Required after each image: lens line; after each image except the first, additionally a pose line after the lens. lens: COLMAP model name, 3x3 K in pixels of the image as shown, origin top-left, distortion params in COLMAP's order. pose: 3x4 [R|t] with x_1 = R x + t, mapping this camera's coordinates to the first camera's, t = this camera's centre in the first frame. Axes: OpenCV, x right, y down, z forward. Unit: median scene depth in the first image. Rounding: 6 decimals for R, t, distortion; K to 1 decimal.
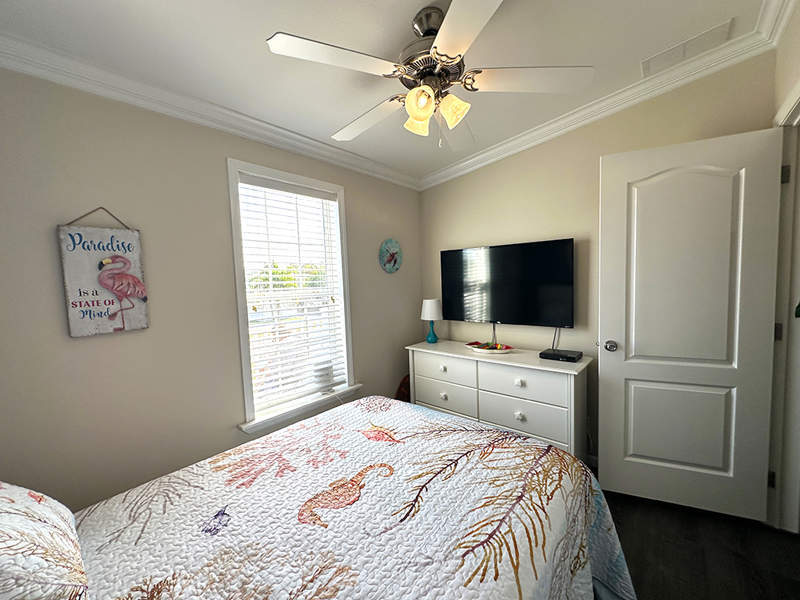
lens RADIAL K [[318.6, 0, 400.0], [0, 318.6, 300.0], [0, 0, 1]] dist [-0.003343, -0.000254]
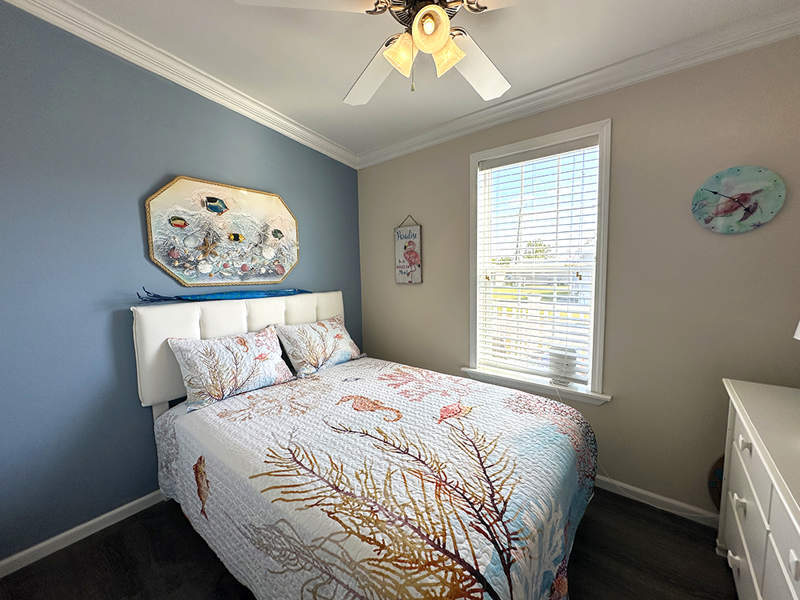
lens RADIAL K [[318.6, 0, 400.0], [0, 318.6, 300.0], [0, 0, 1]] dist [-0.003343, -0.000254]
pose [[0.037650, 0.131405, -0.990614, 0.968498], [-0.046993, 0.990452, 0.129598, -0.039700], [0.998185, 0.041672, 0.043466, 0.883989]]
